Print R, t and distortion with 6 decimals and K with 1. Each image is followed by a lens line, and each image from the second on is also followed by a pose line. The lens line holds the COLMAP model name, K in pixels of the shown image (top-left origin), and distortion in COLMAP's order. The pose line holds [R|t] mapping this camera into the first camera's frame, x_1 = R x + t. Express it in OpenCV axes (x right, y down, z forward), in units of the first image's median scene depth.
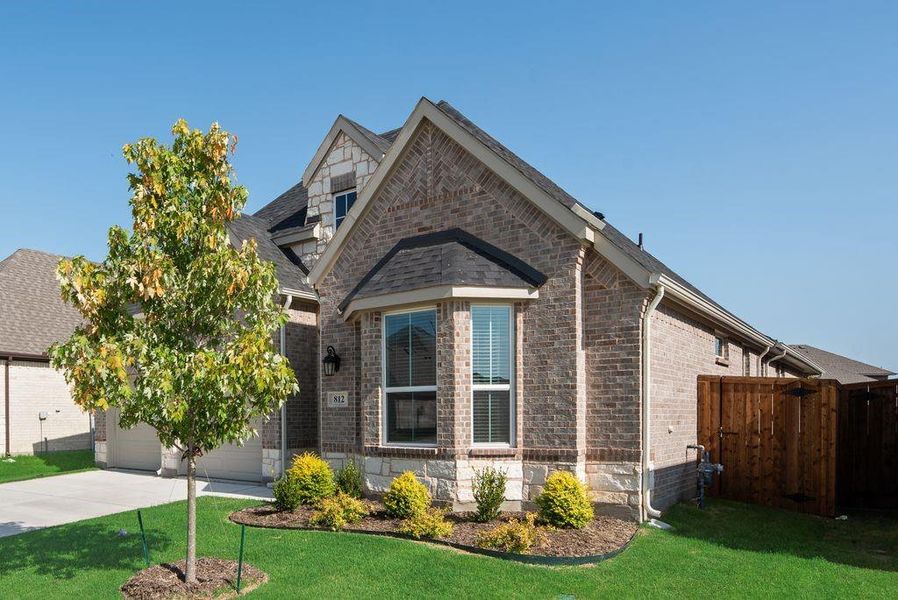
lens RADIAL K [[363.0, 0, 449.1], [0, 363.0, 287.0], [0, 0, 1]] dist [0.002097, 0.000132]
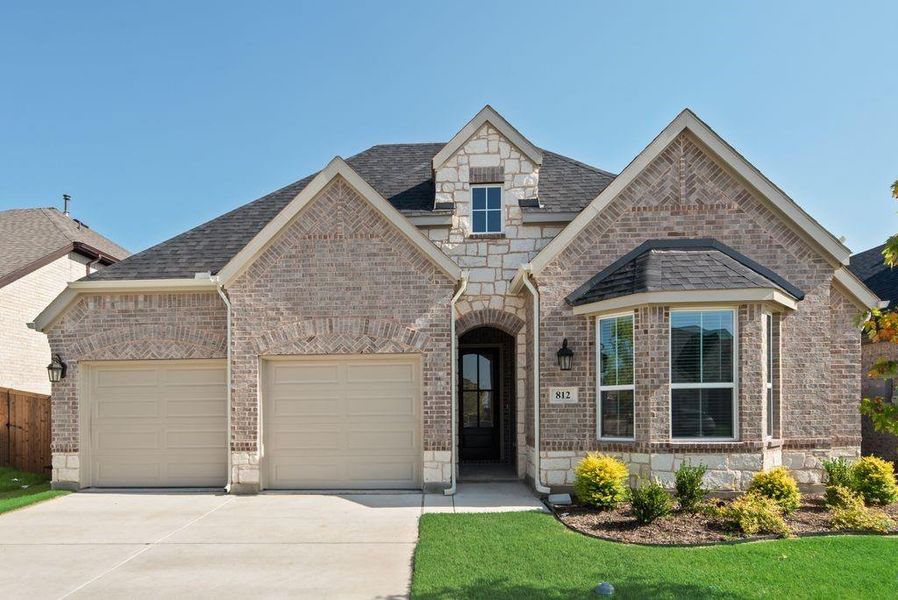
lens RADIAL K [[299.5, 0, 449.0], [0, 299.5, 312.8], [0, 0, 1]] dist [0.000547, 0.000031]
pose [[0.932008, 0.107490, 0.346130, -0.948700], [-0.113667, 0.993516, -0.002469, 0.141156], [-0.344151, -0.037042, 0.938183, 0.405790]]
